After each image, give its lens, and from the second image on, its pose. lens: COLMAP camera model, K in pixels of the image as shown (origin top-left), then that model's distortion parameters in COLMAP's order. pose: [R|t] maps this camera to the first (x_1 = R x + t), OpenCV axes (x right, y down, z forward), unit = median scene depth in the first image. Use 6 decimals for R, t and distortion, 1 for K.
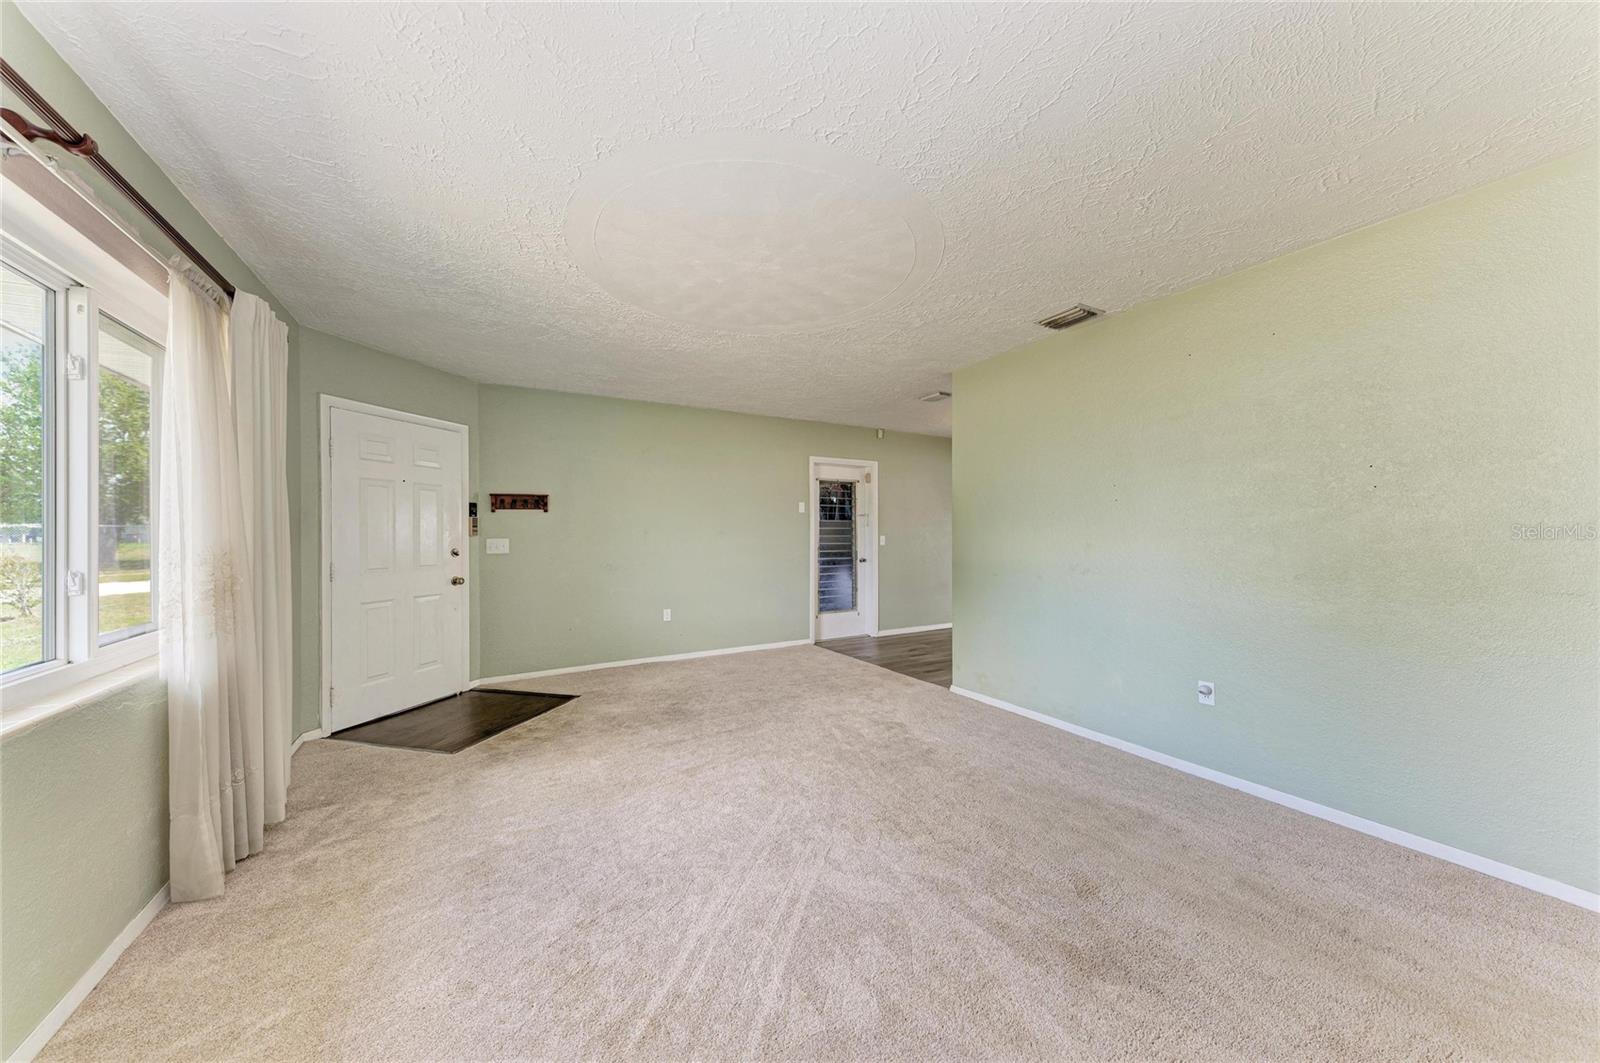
lens RADIAL K [[544.2, 0, 800.0], [0, 544.2, 531.5], [0, 0, 1]] dist [0.020859, -0.005766]
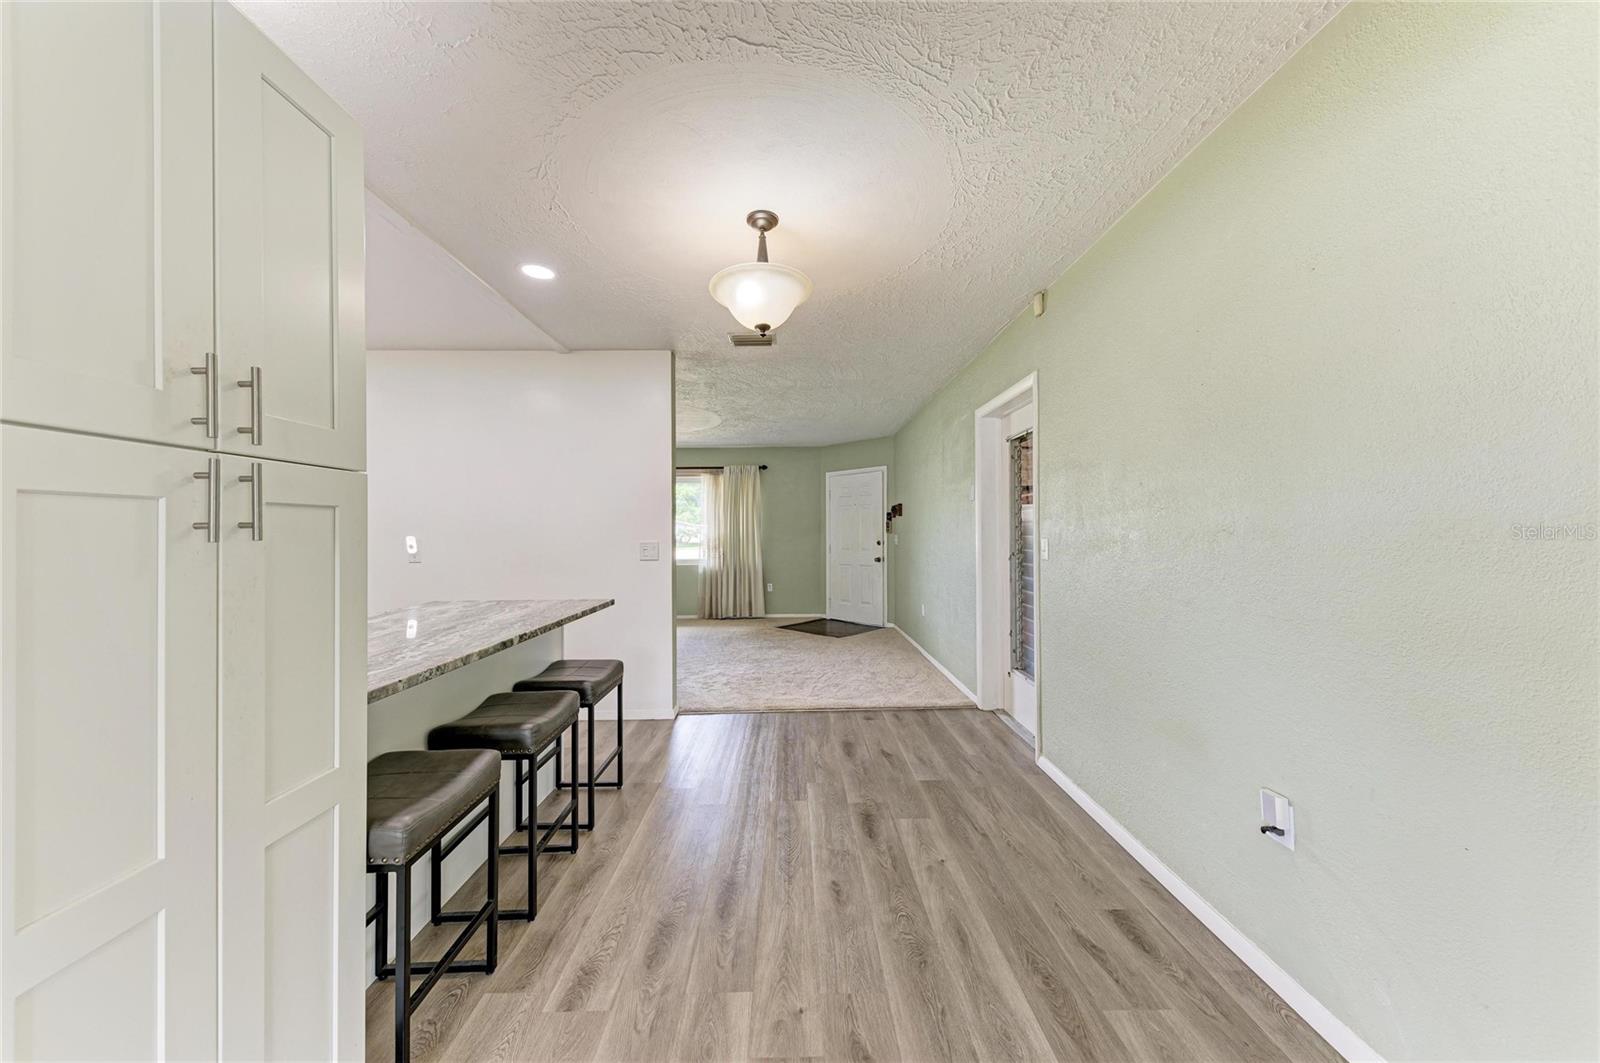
lens RADIAL K [[544.2, 0, 800.0], [0, 544.2, 531.5], [0, 0, 1]] dist [0.020859, -0.005766]
pose [[-0.490238, 0.007412, -0.871557, 1.067335], [0.014796, 0.999891, 0.000180, -0.000319], [0.871463, -0.012808, -0.490294, 1.787479]]
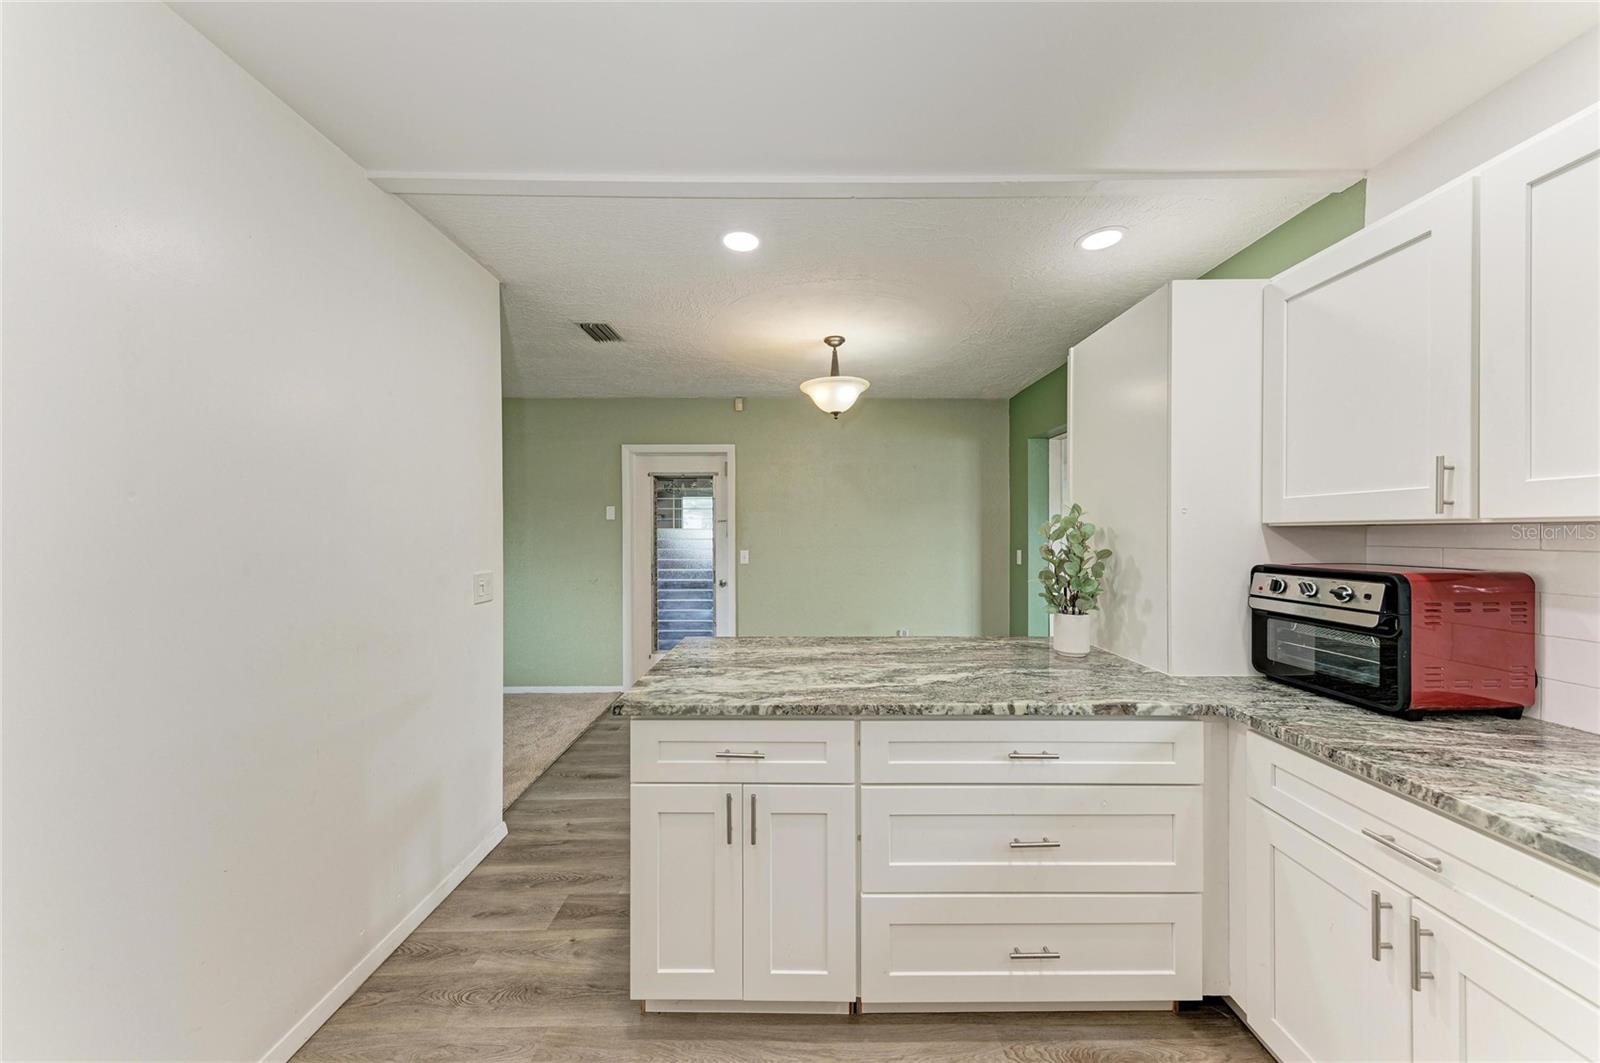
lens RADIAL K [[544.2, 0, 800.0], [0, 544.2, 531.5], [0, 0, 1]] dist [0.020859, -0.005766]
pose [[0.865092, 0.001536, -0.501610, 0.964633], [0.001090, 0.999987, 0.004942, -0.033468], [0.501612, -0.004822, 0.865079, 0.736336]]
